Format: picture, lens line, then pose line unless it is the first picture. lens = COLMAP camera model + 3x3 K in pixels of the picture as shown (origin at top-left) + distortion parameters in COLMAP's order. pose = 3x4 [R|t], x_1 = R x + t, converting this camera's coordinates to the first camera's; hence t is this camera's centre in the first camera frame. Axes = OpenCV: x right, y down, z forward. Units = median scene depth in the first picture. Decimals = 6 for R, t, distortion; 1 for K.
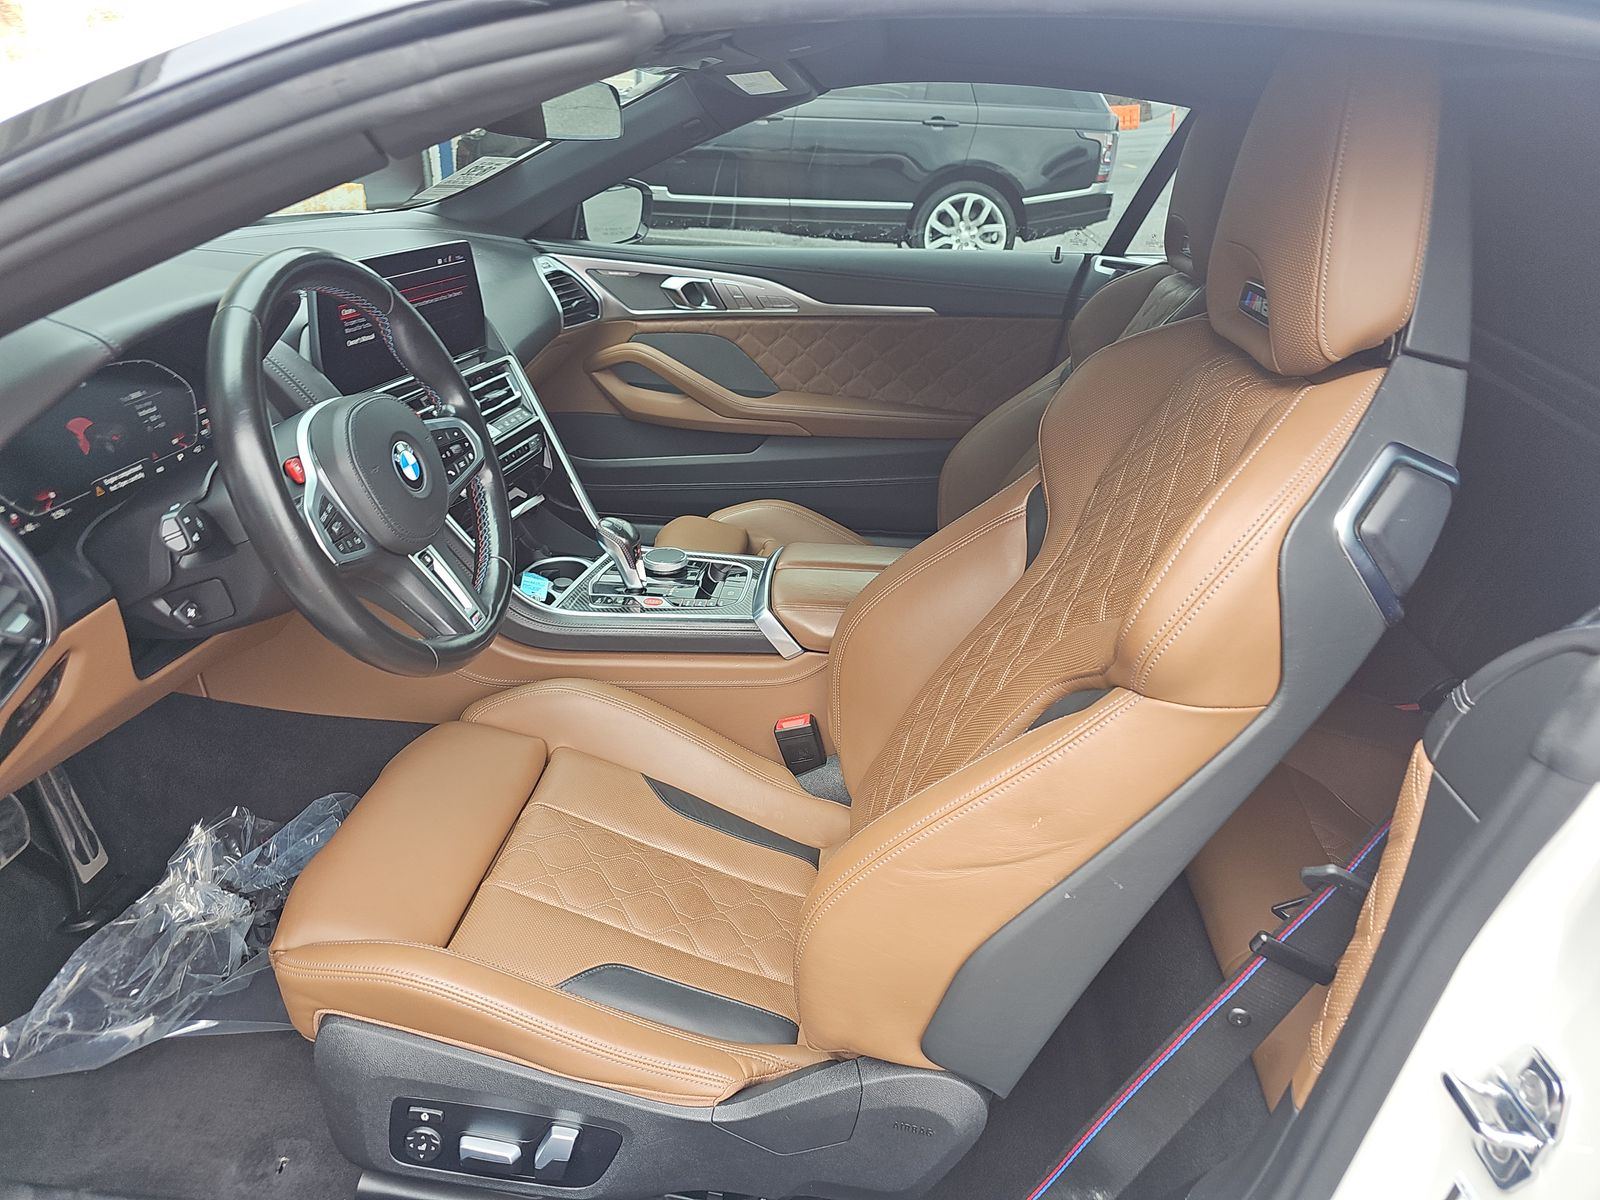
lens RADIAL K [[1053.9, 0, 792.0], [0, 1053.9, 599.2], [0, 0, 1]] dist [0.026028, -0.003085]
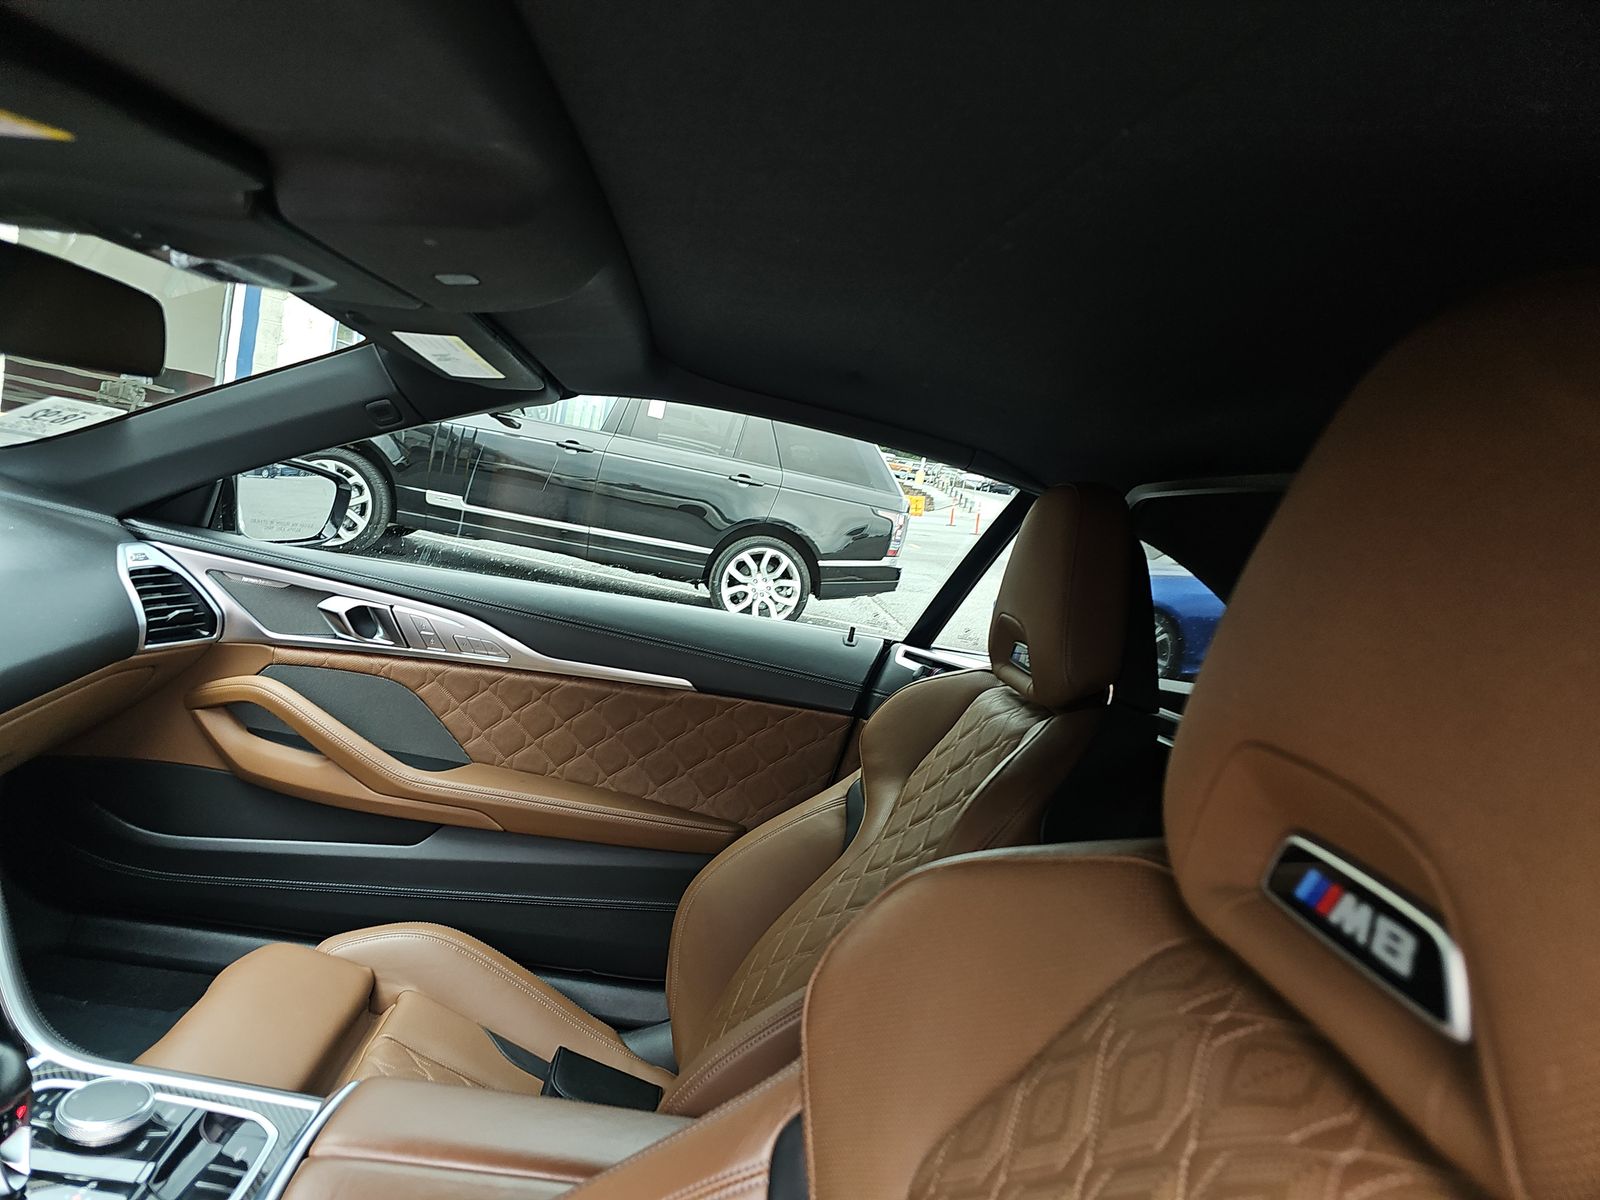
lens RADIAL K [[1069.5, 0, 800.0], [0, 1069.5, 600.0], [0, 0, 1]] dist [-0.000029, -0.000386]
pose [[0.973239, 0.133414, 0.187098, 0.057018], [-0.070338, 0.948078, -0.310161, -0.093713], [-0.218763, 0.288701, 0.932091, 0.239290]]
